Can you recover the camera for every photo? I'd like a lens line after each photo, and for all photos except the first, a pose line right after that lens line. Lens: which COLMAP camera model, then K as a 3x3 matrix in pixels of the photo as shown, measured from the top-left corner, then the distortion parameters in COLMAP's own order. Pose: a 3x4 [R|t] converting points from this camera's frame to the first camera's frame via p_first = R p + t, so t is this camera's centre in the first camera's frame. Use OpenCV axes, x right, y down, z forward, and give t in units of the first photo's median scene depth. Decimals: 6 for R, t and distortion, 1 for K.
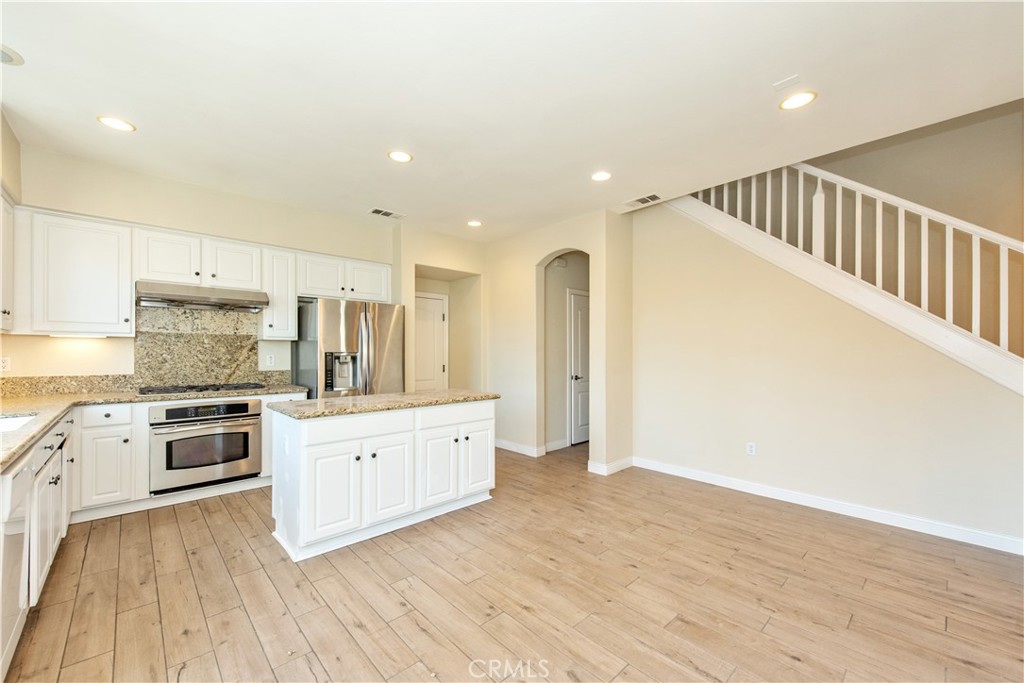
lens RADIAL K [[403.7, 0, 516.7], [0, 403.7, 349.9], [0, 0, 1]] dist [0.009121, -0.001387]
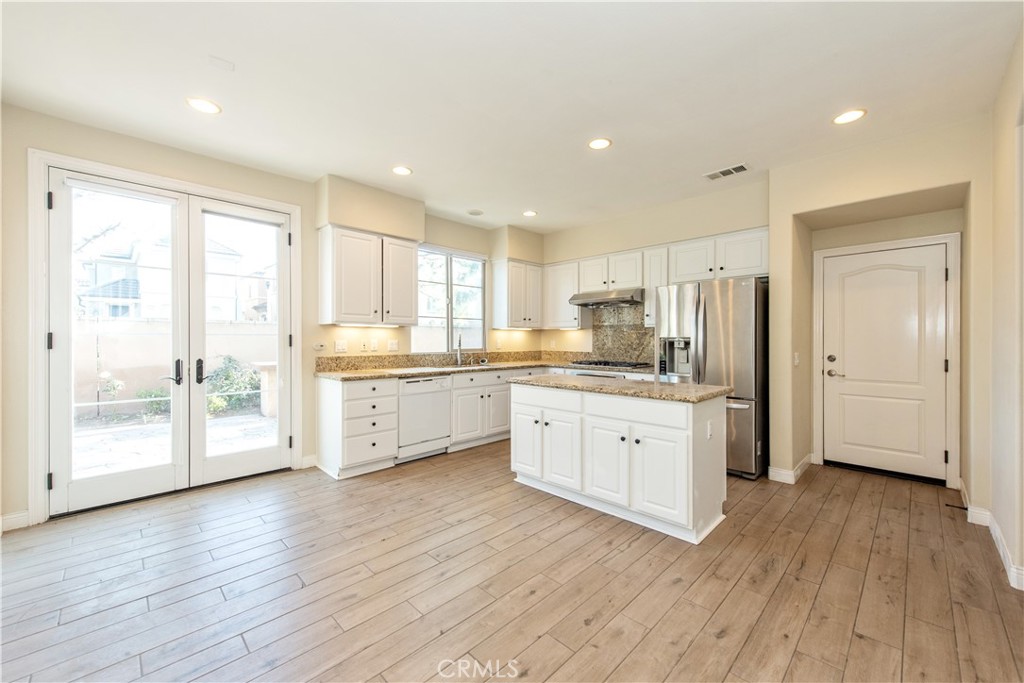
lens RADIAL K [[403.7, 0, 516.9], [0, 403.7, 340.4], [0, 0, 1]] dist [0.009121, -0.001387]
pose [[0.028891, 0.002070, -0.999580, 0.652734], [0.007631, 0.999968, 0.002291, 0.008919], [0.999553, -0.007694, 0.028875, 0.692542]]
